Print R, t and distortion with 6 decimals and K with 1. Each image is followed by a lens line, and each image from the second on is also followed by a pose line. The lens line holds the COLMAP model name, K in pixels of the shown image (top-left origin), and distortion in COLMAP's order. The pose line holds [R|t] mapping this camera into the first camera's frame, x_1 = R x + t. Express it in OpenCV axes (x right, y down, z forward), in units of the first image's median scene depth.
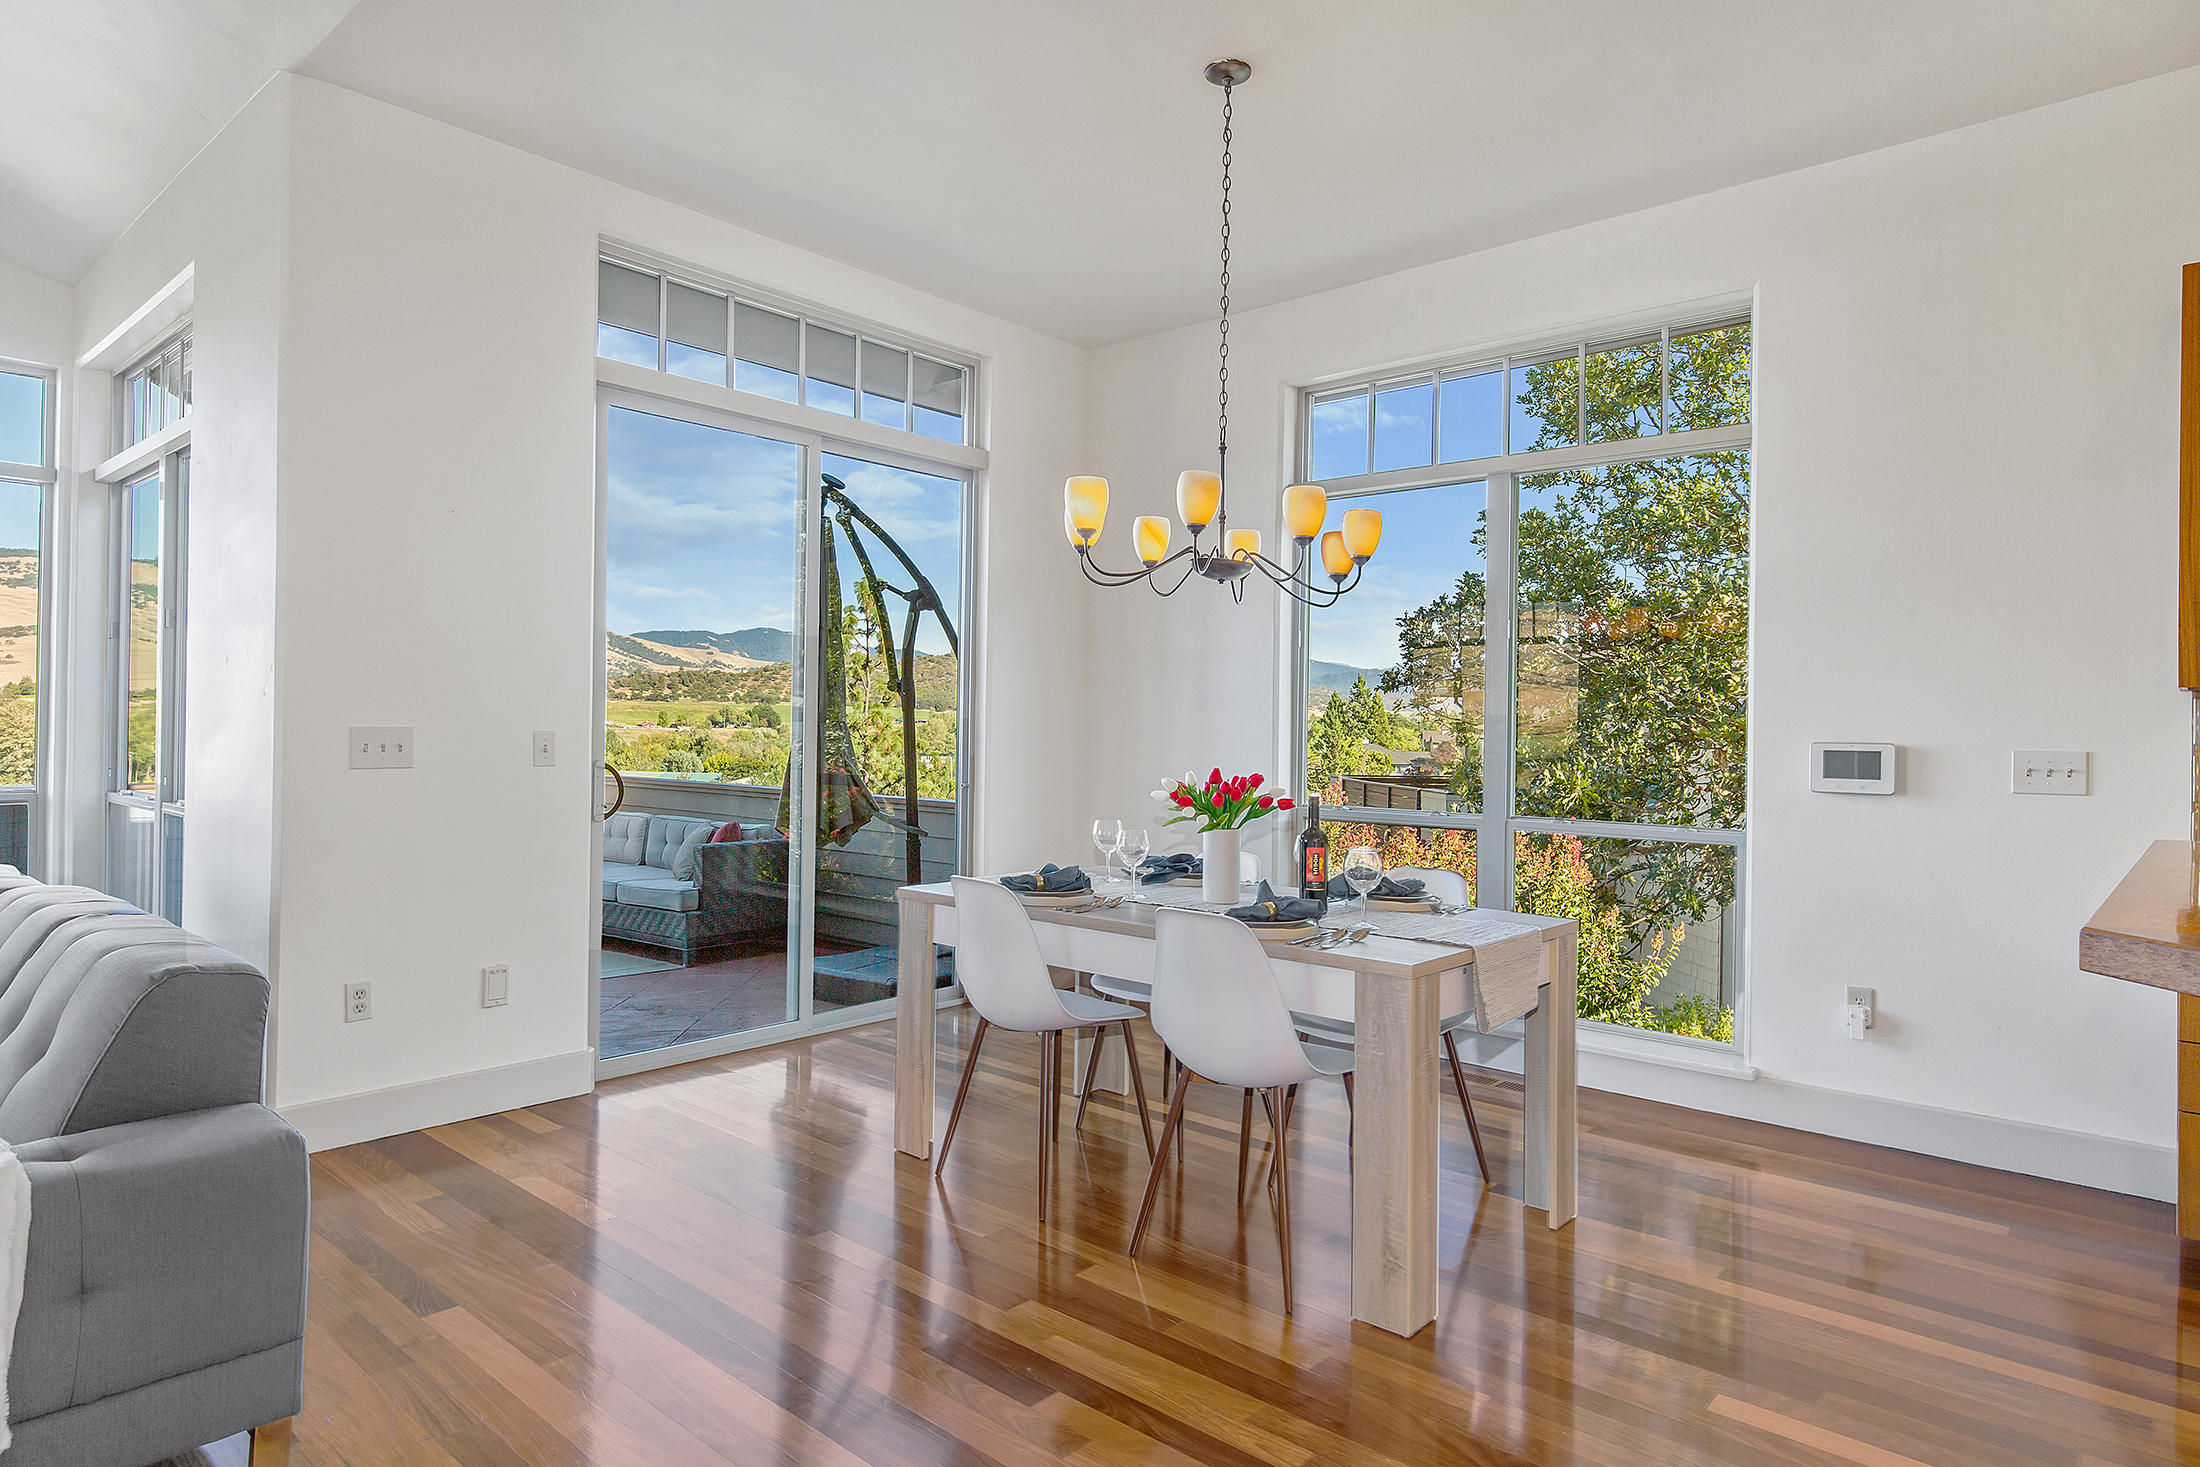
lens RADIAL K [[1252.2, 0, 1106.3], [0, 1252.2, 721.1], [0, 0, 1]] dist [0.002092, 0.000537]
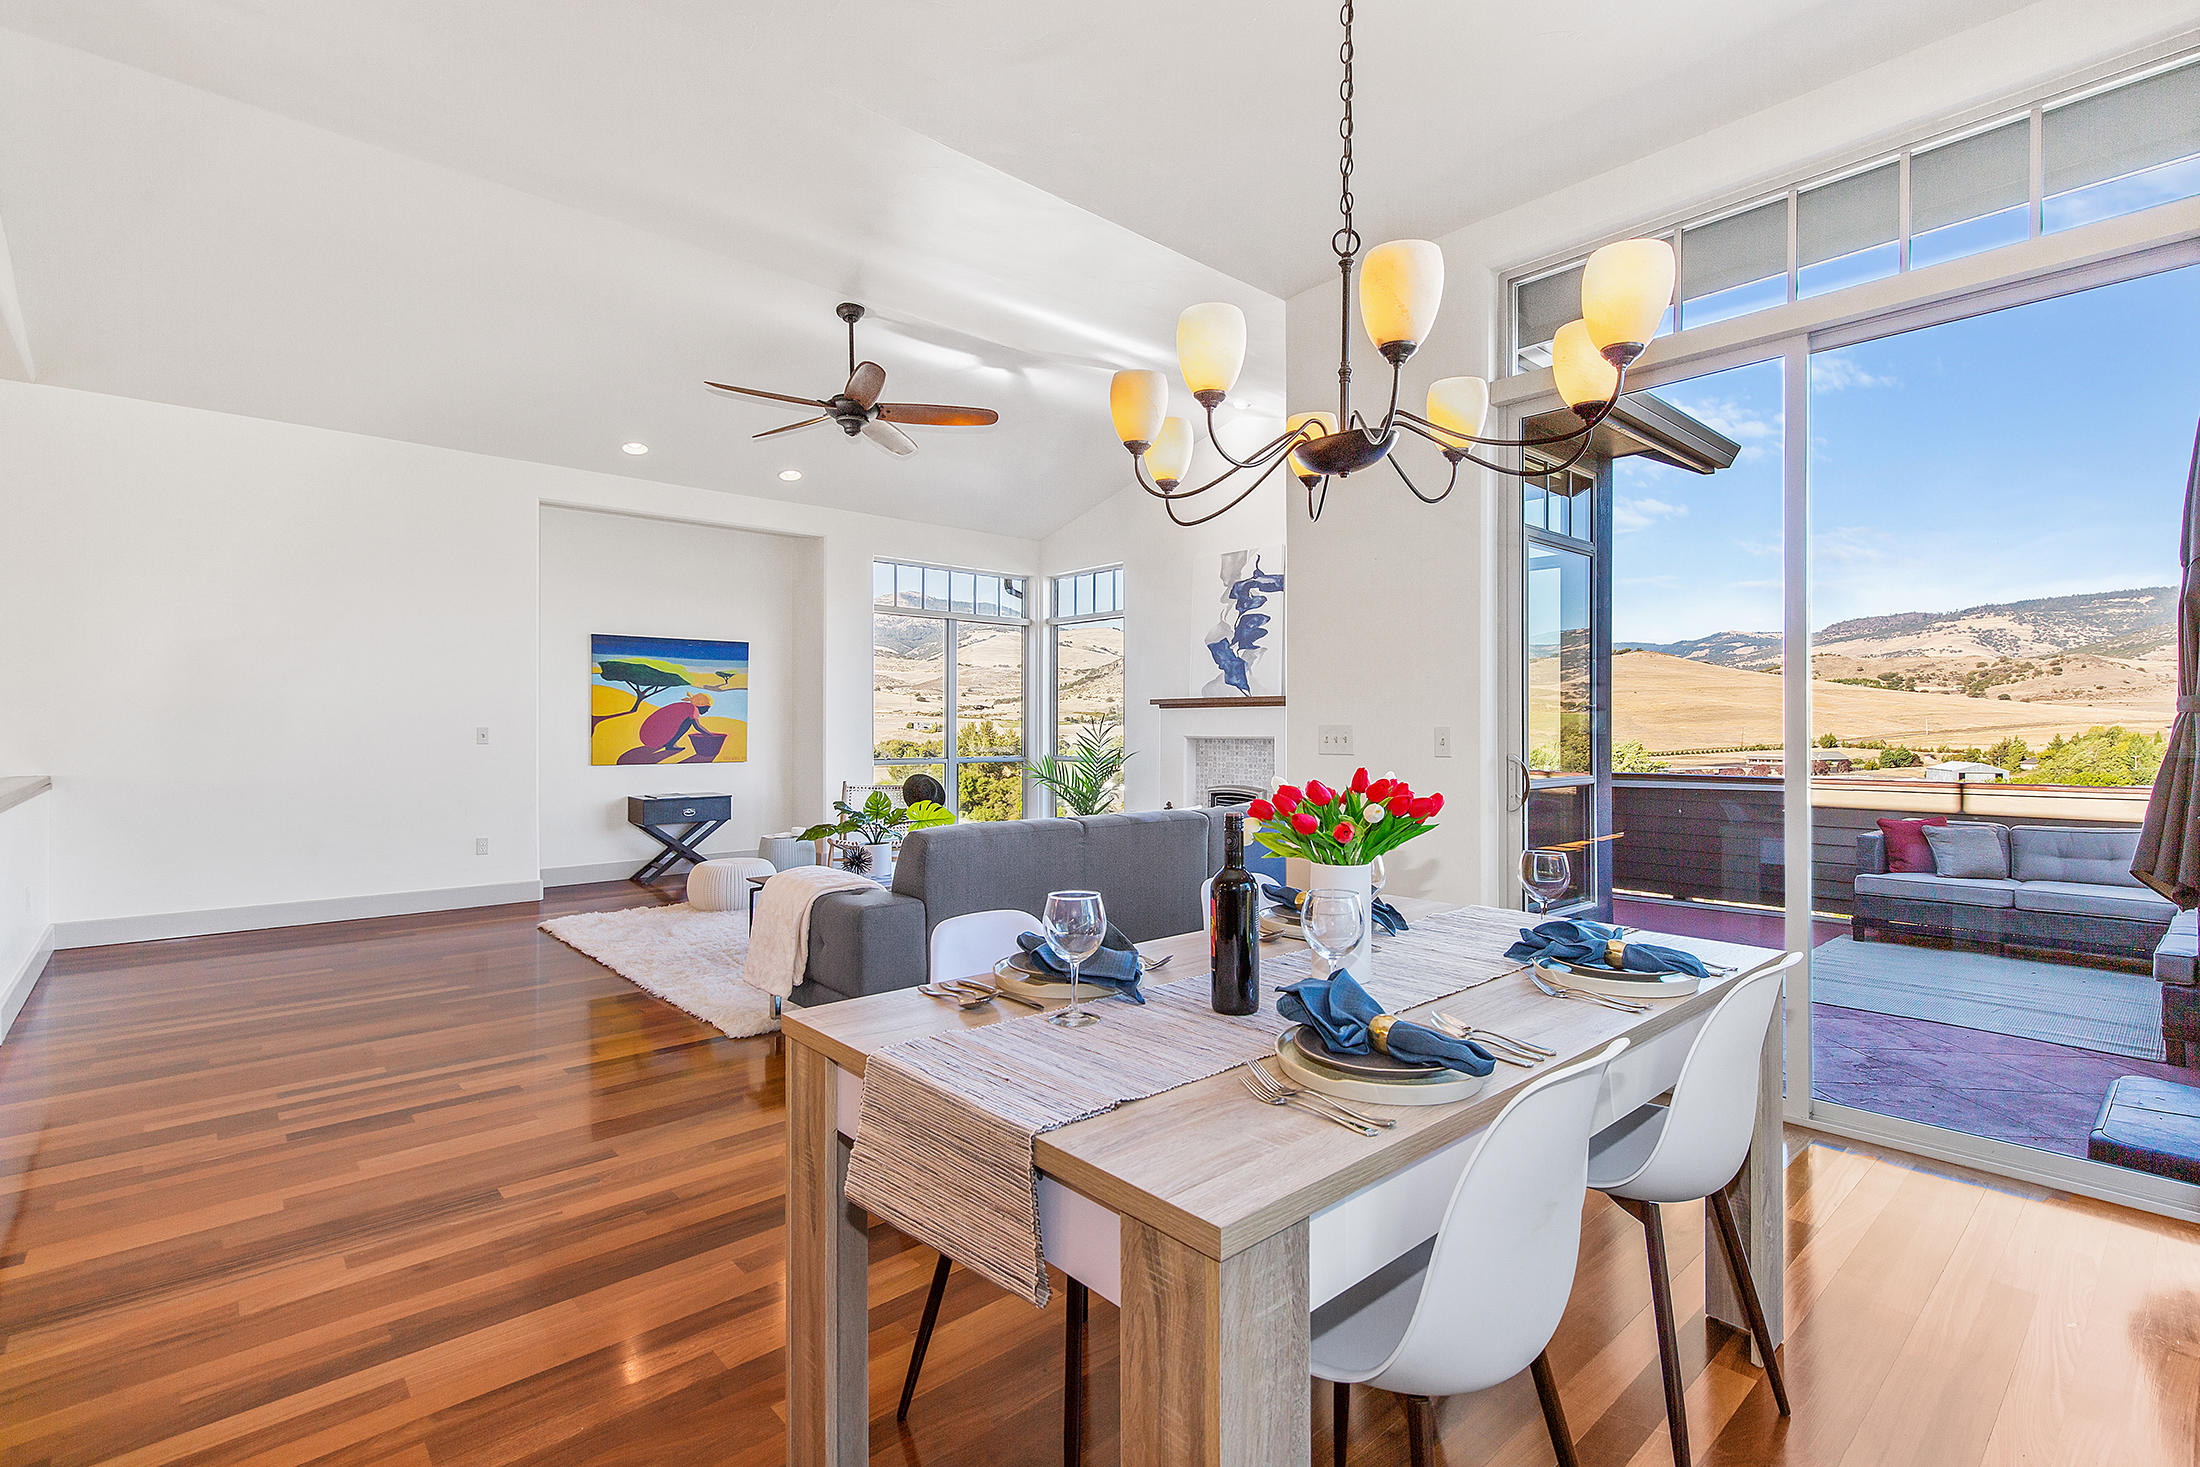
lens RADIAL K [[1011.5, 0, 1101.9], [0, 1011.5, 729.8], [0, 0, 1]] dist [0.000354, -0.000594]
pose [[-0.122106, -0.011403, -0.992452, 0.391425], [0.005595, 0.999910, -0.012177, 0.015472], [0.992501, -0.007040, -0.122031, 0.603558]]
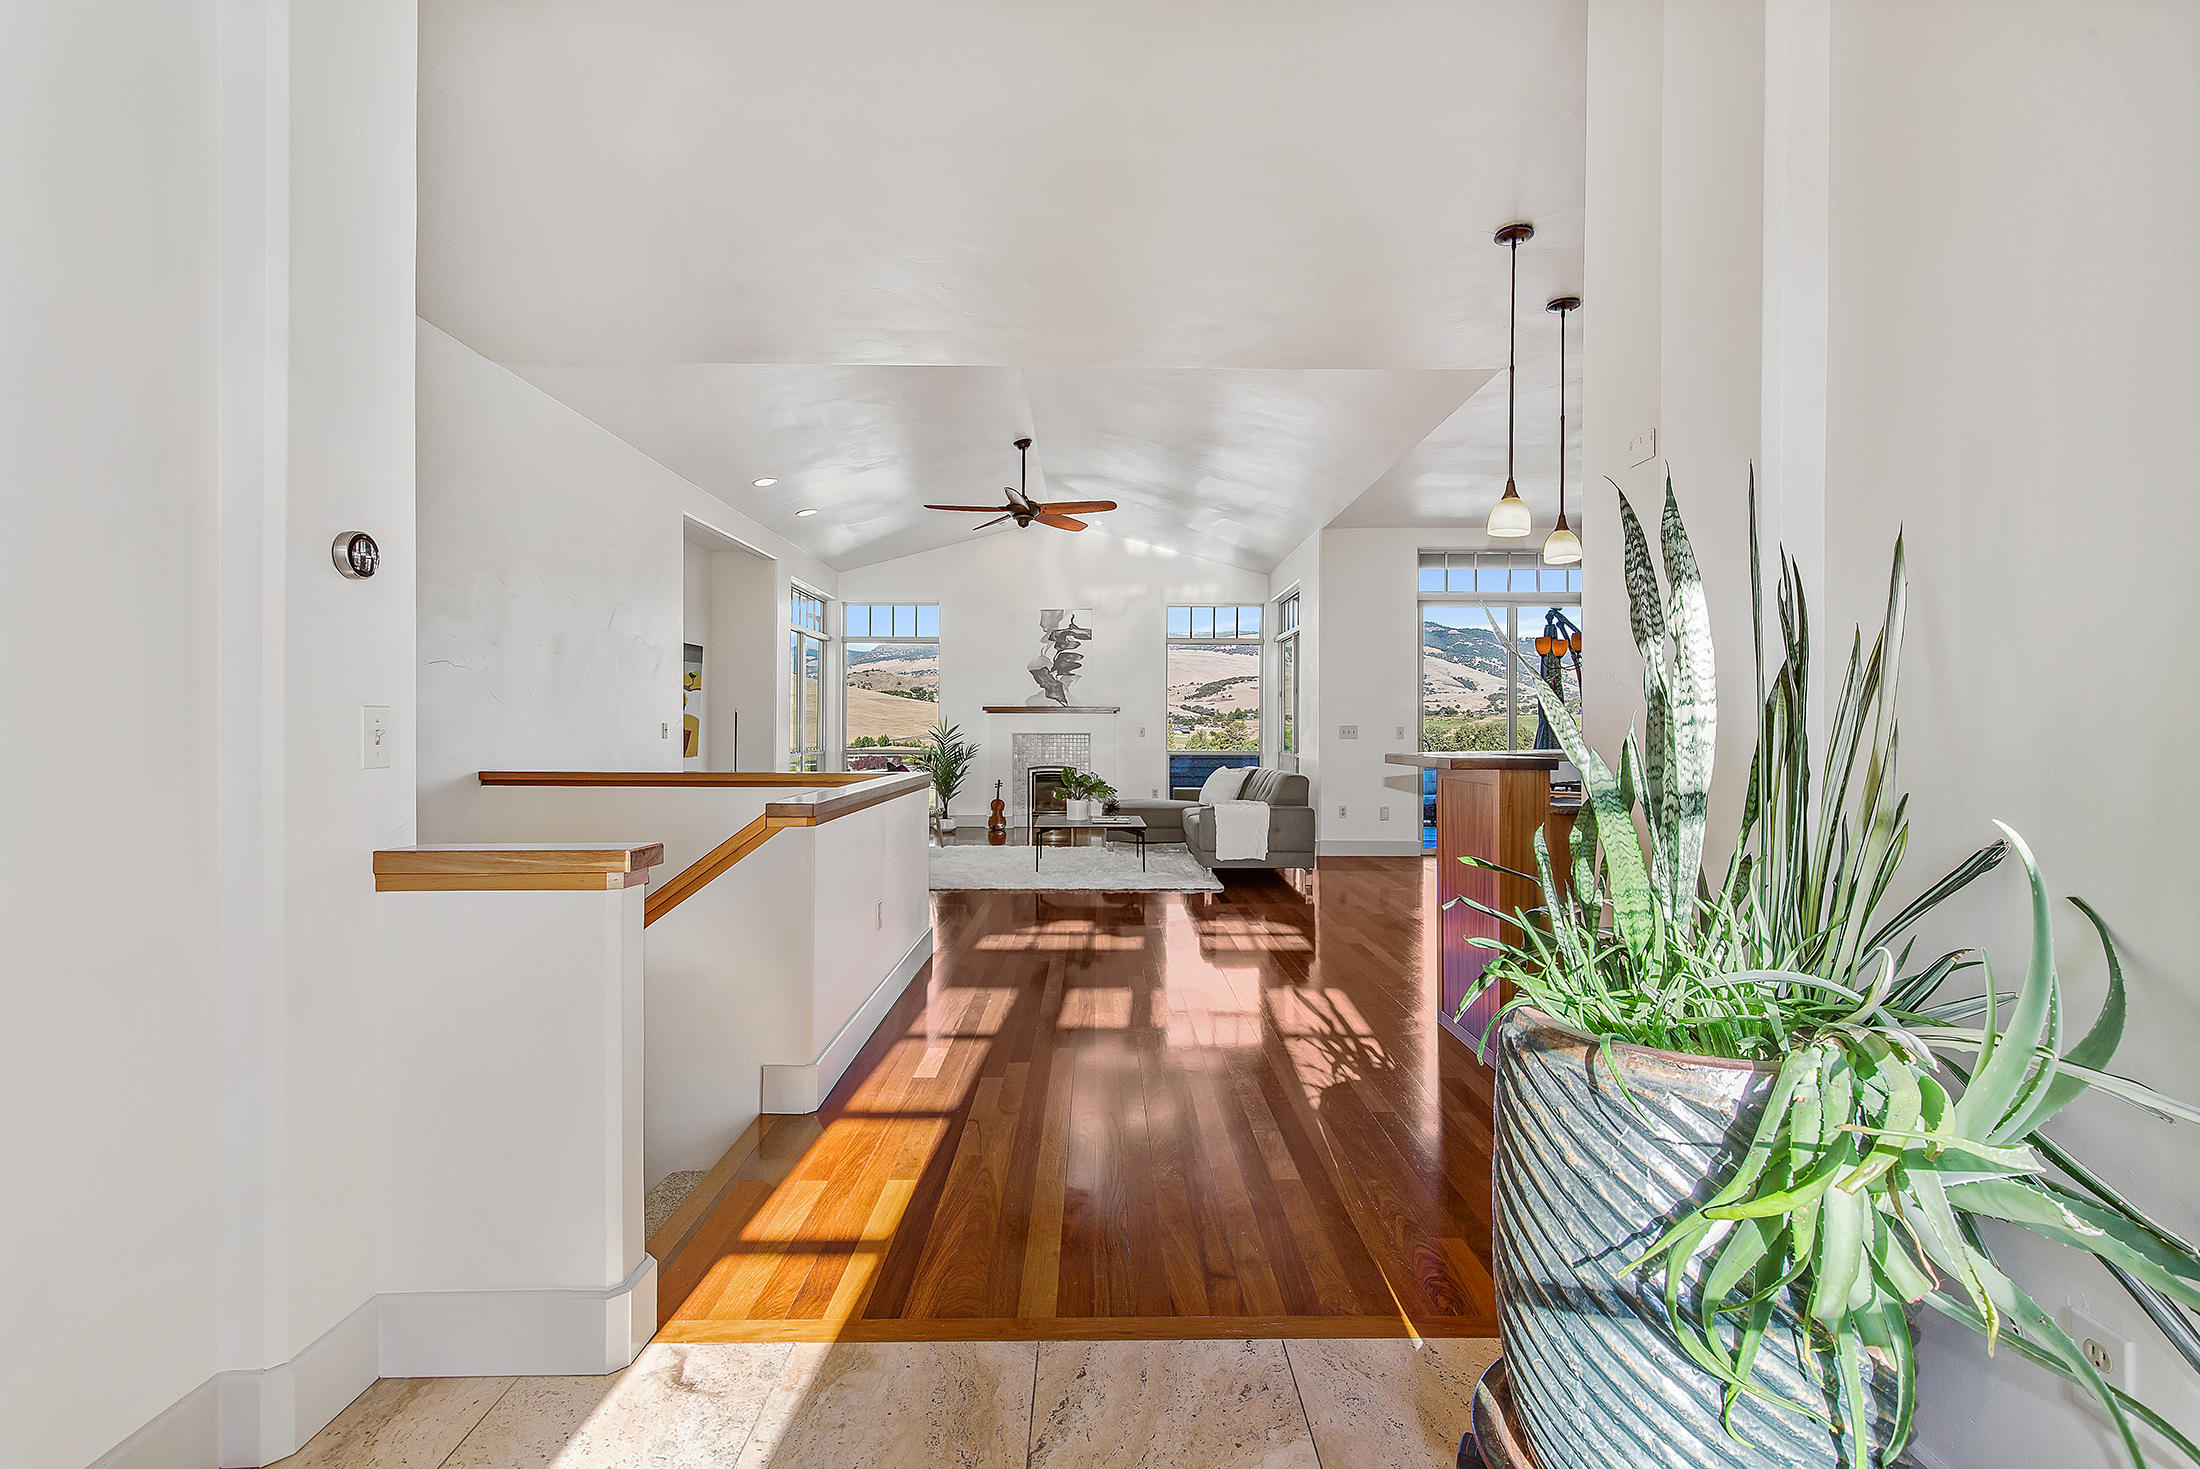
lens RADIAL K [[991.7, 0, 1105.8], [0, 991.7, 733.3], [0, 0, 1]] dist [0.001910, -0.000006]
pose [[0.664018, -0.009229, -0.747660, 0.601308], [0.010829, 0.999938, -0.002725, 0.016088], [0.747638, -0.006287, 0.664077, -0.757873]]
